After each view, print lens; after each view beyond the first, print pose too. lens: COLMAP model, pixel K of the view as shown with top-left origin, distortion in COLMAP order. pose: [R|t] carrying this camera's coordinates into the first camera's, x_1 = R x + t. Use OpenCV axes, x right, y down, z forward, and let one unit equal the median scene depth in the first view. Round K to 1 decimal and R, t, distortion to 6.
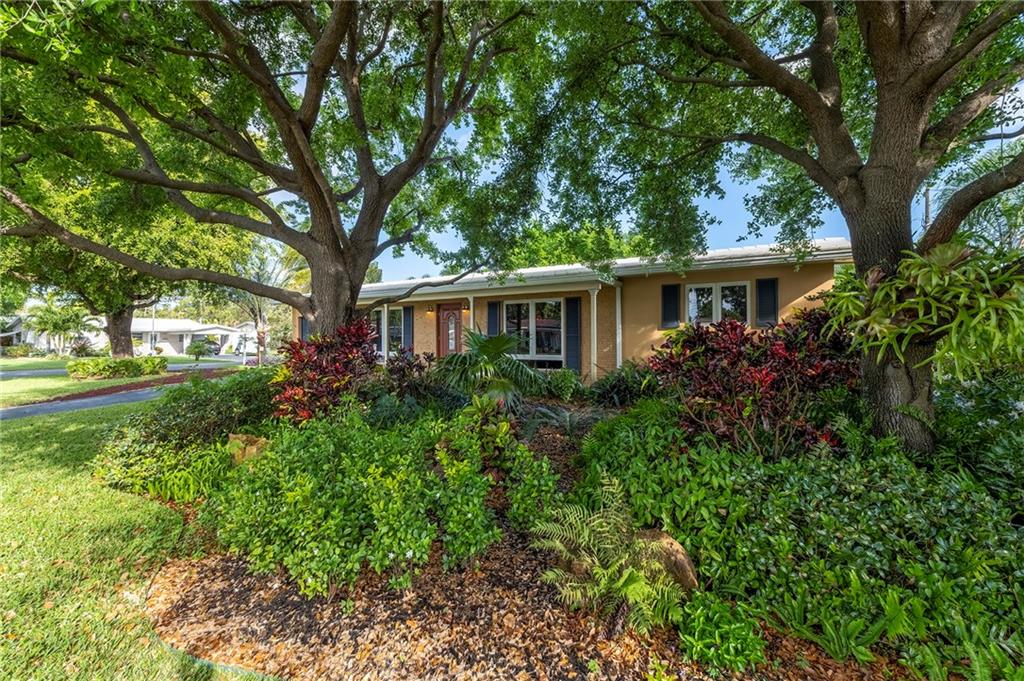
lens RADIAL K [[440.7, 0, 496.7], [0, 440.7, 325.6], [0, 0, 1]] dist [0.001864, 0.000036]
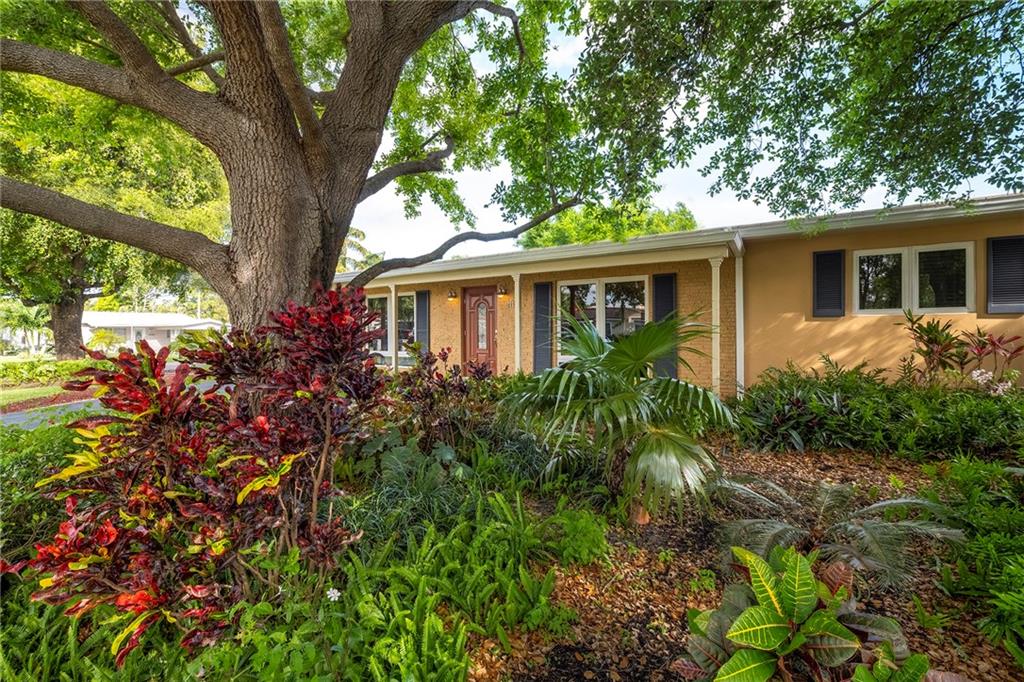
lens RADIAL K [[441.1, 0, 505.0], [0, 441.1, 338.3], [0, 0, 1]] dist [-0.014448, 0.000079]
pose [[0.999972, -0.003378, 0.006647, -0.068010], [0.003097, 0.999123, 0.041762, 0.005606], [-0.006782, -0.041740, 0.999105, 0.255471]]
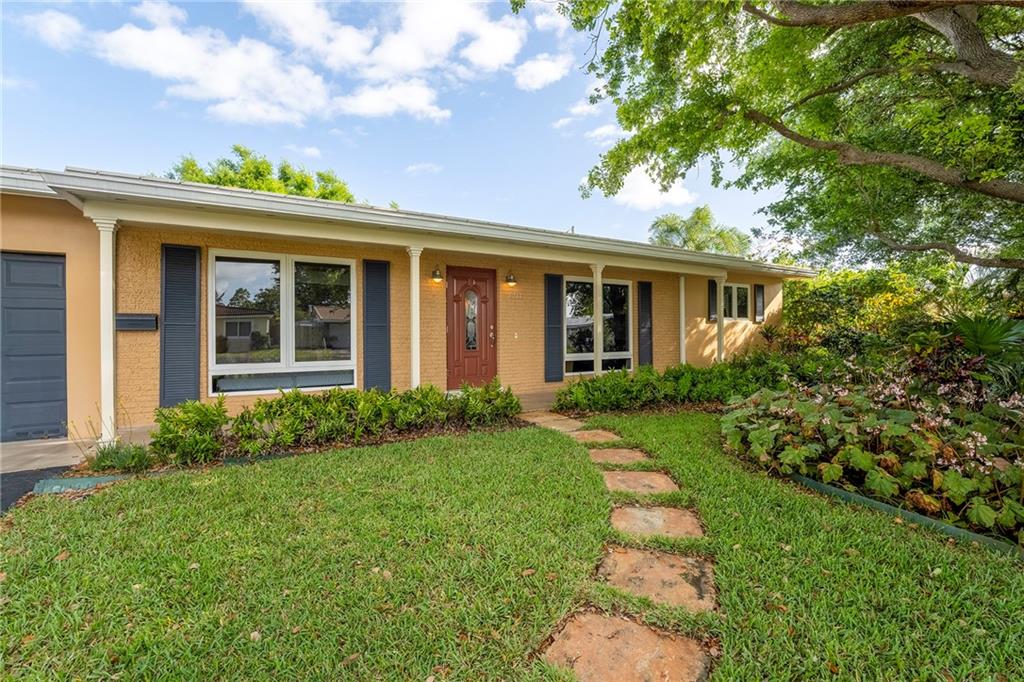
lens RADIAL K [[441.1, 0, 505.0], [0, 441.1, 338.3], [0, 0, 1]] dist [-0.014448, 0.000079]
pose [[0.470083, -0.004064, 0.882613, -0.573714], [-0.019103, 0.999708, 0.014777, 0.029123], [-0.882415, -0.023806, 0.469868, 0.691913]]
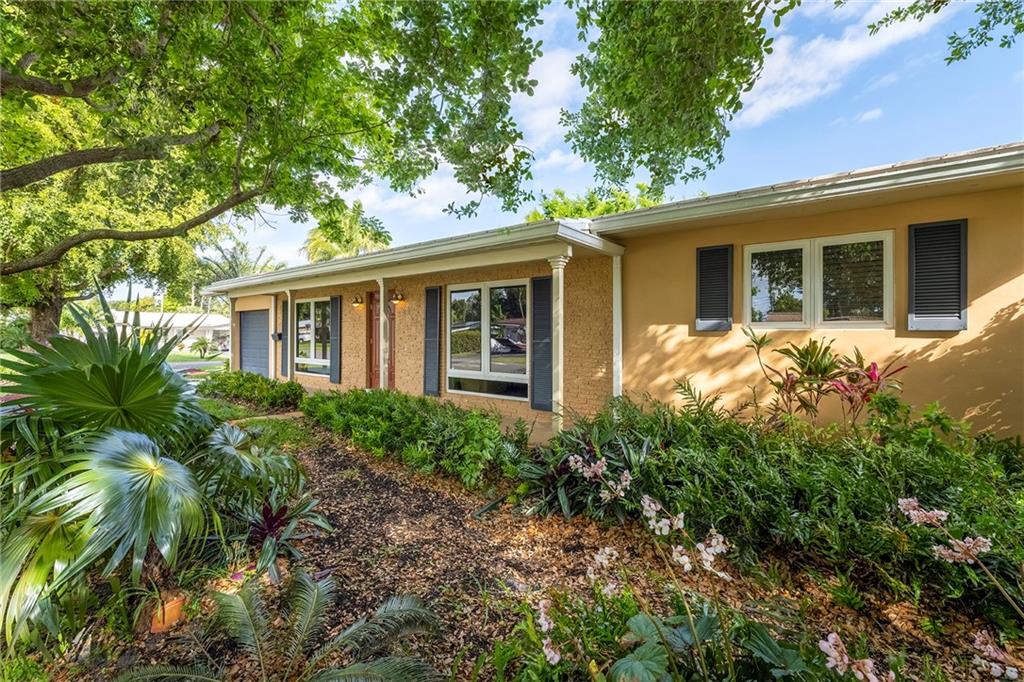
lens RADIAL K [[441.1, 0, 505.0], [0, 441.1, 338.3], [0, 0, 1]] dist [-0.014448, 0.000079]
pose [[0.994489, 0.005024, -0.104721, 0.150882], [-0.000533, 0.999081, 0.042864, -0.006524], [0.104840, -0.042572, 0.993577, 0.341303]]
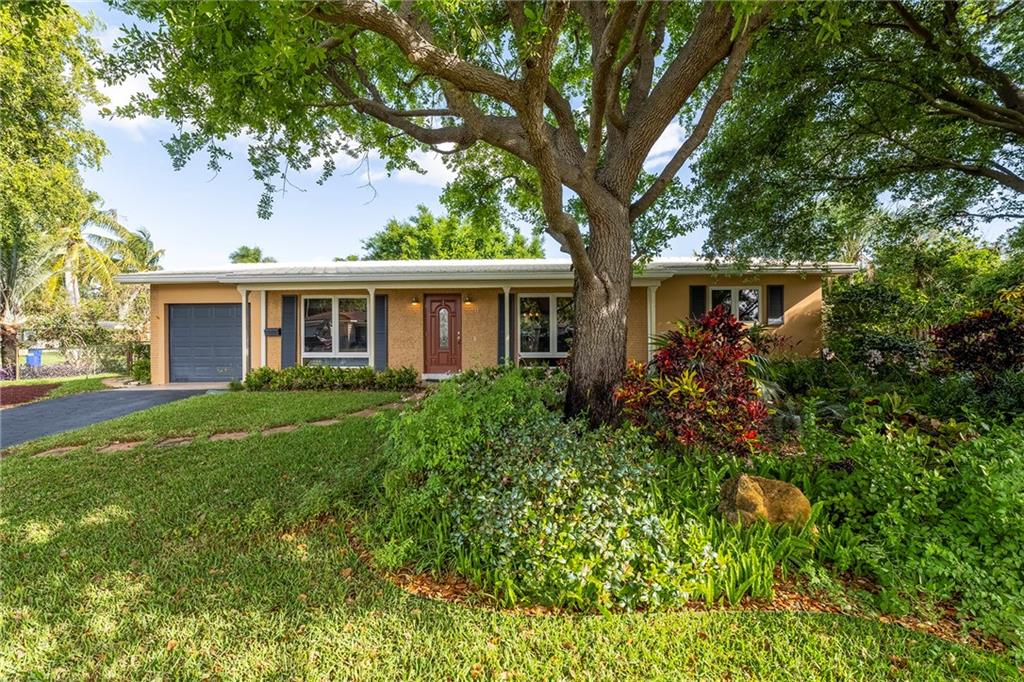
lens RADIAL K [[441.1, 0, 505.0], [0, 441.1, 338.3], [0, 0, 1]] dist [-0.014448, 0.000079]
pose [[0.872944, -0.000540, 0.487821, -0.409584], [-0.012851, 0.999627, 0.024104, 0.012851], [-0.487652, -0.027310, 0.872611, 0.201452]]
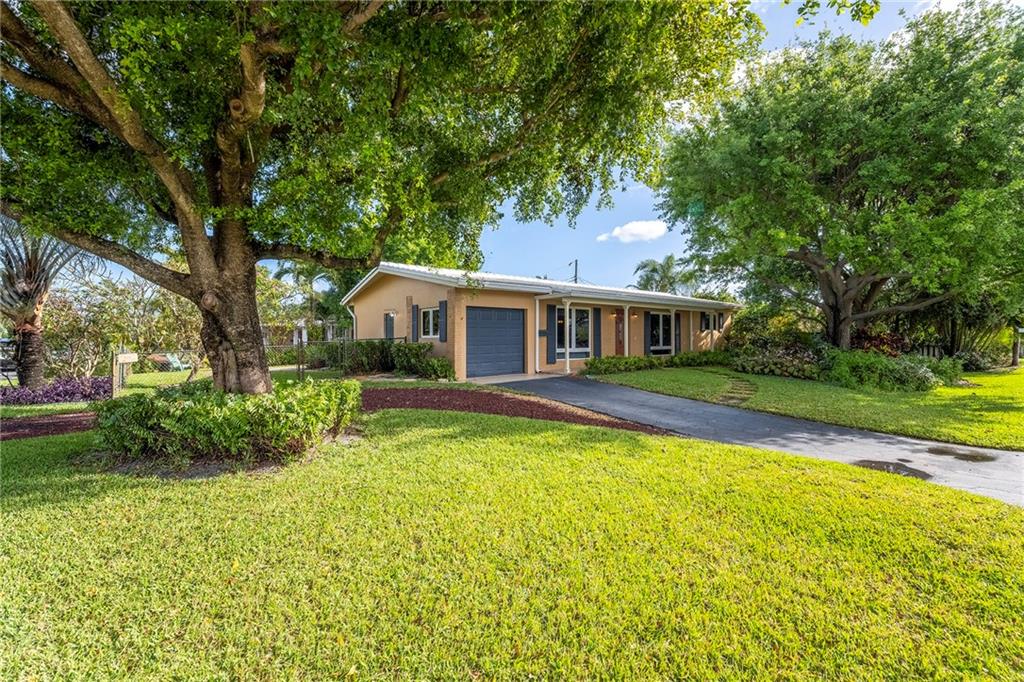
lens RADIAL K [[441.1, 0, 505.0], [0, 441.1, 338.3], [0, 0, 1]] dist [-0.014448, 0.000079]
pose [[0.324877, 0.003714, 0.945749, -1.447038], [-0.023314, 0.999720, 0.004083, 0.037826], [-0.945469, -0.023376, 0.324873, 0.891890]]
